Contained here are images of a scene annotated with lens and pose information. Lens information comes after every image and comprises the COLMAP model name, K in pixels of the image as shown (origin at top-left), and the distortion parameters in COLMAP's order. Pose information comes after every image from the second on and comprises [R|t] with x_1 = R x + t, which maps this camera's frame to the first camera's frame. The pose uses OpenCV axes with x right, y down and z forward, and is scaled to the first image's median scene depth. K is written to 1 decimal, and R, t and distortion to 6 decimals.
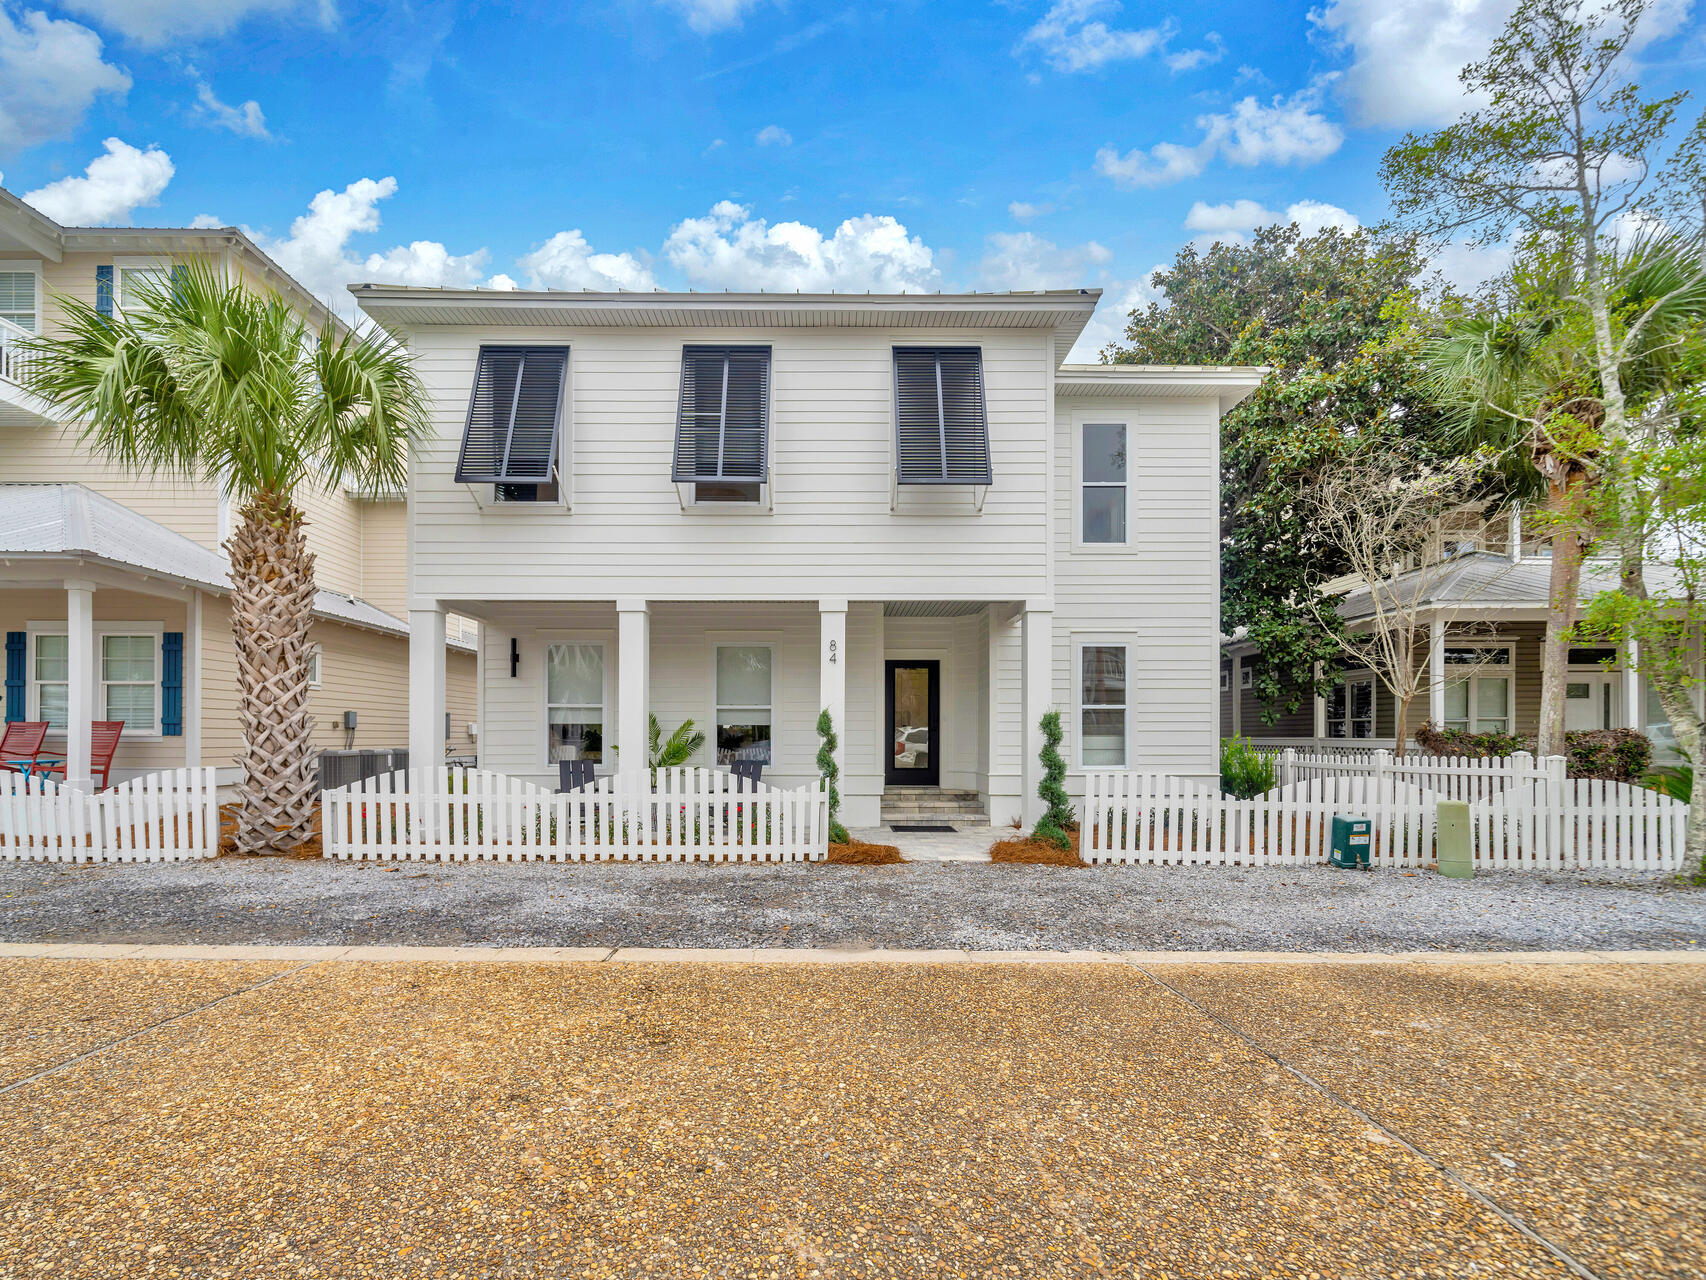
lens RADIAL K [[685.9, 0, 852.9], [0, 685.9, 733.2], [0, 0, 1]] dist [-0.000830, -0.000014]
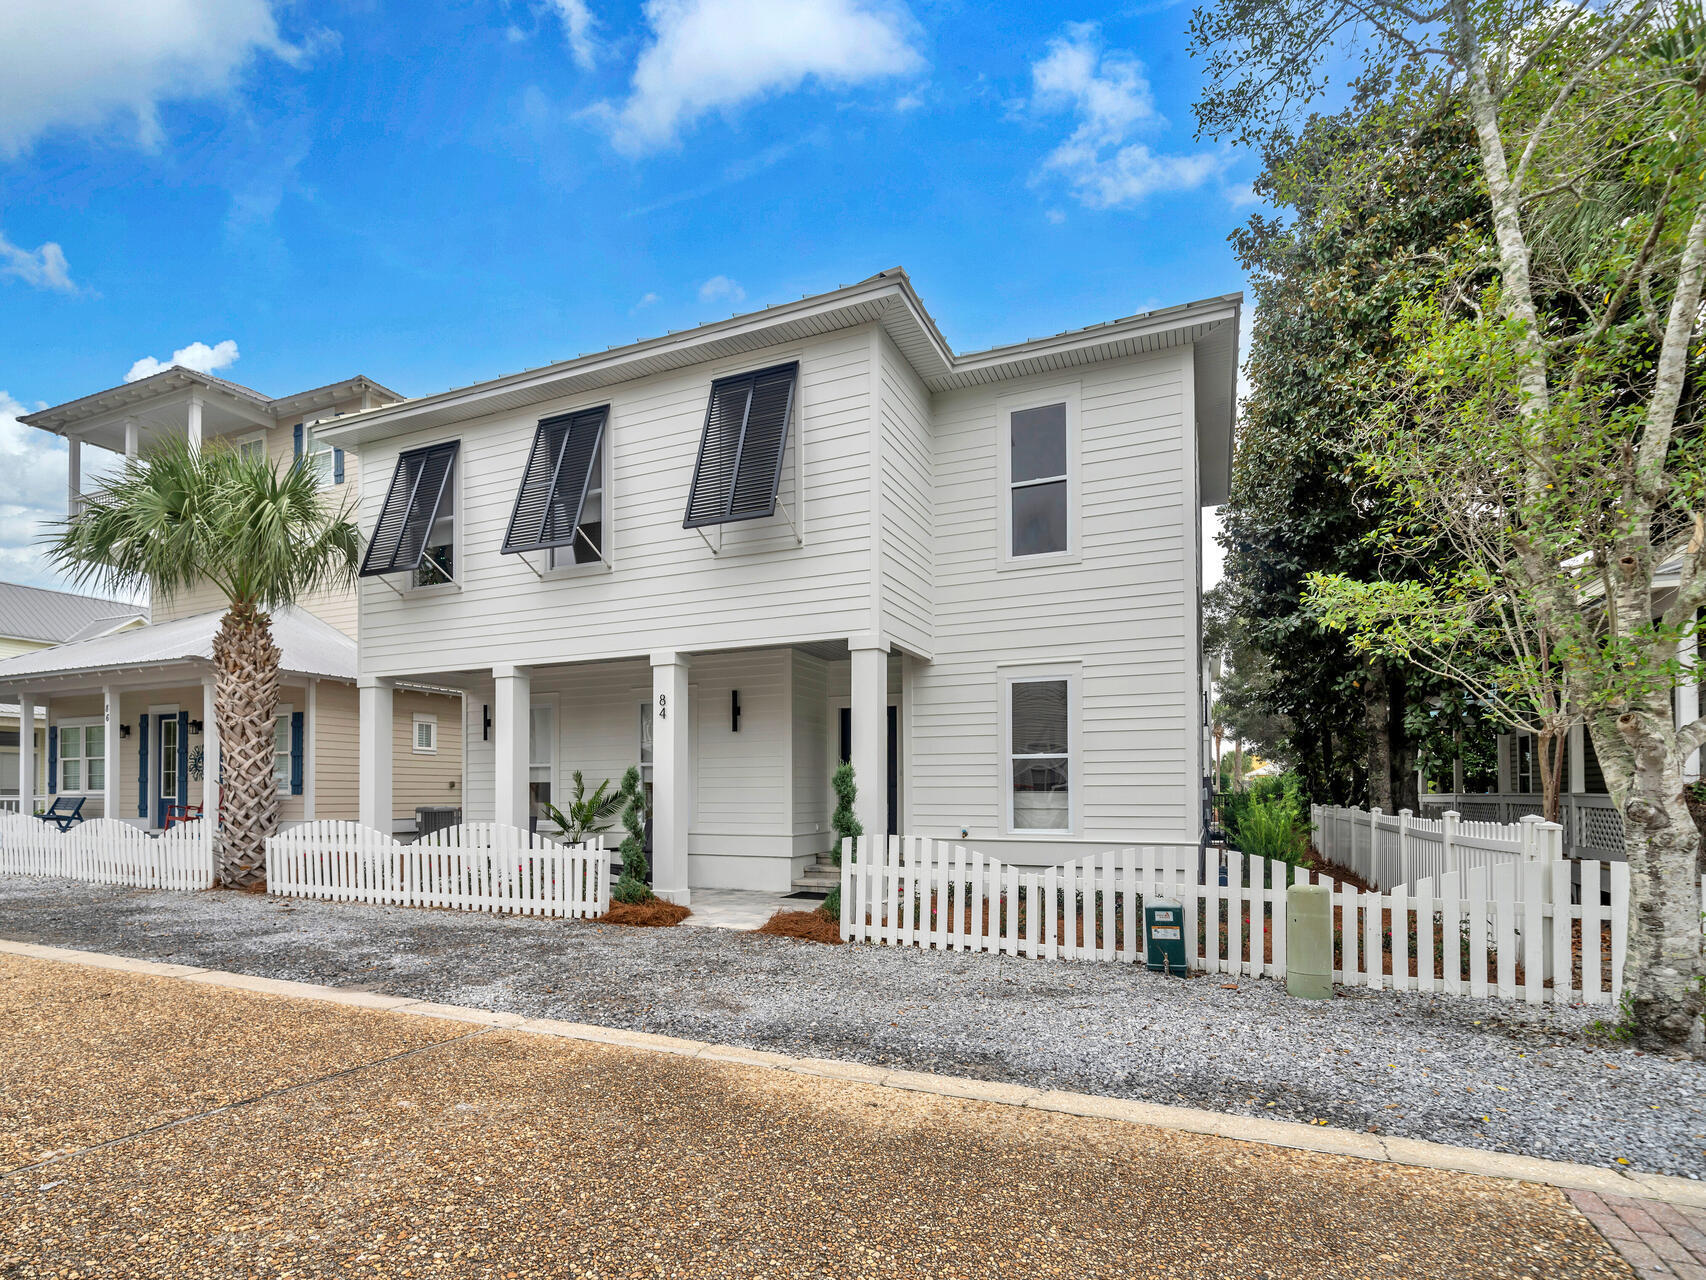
lens RADIAL K [[862.0, 0, 851.0], [0, 862.0, 777.2], [0, 0, 1]] dist [0.003321, 0.000510]
pose [[0.913772, -0.009052, -0.406127, 0.768955], [0.002692, 0.999865, -0.016227, 0.000985], [0.406219, 0.013734, 0.913673, 0.002728]]
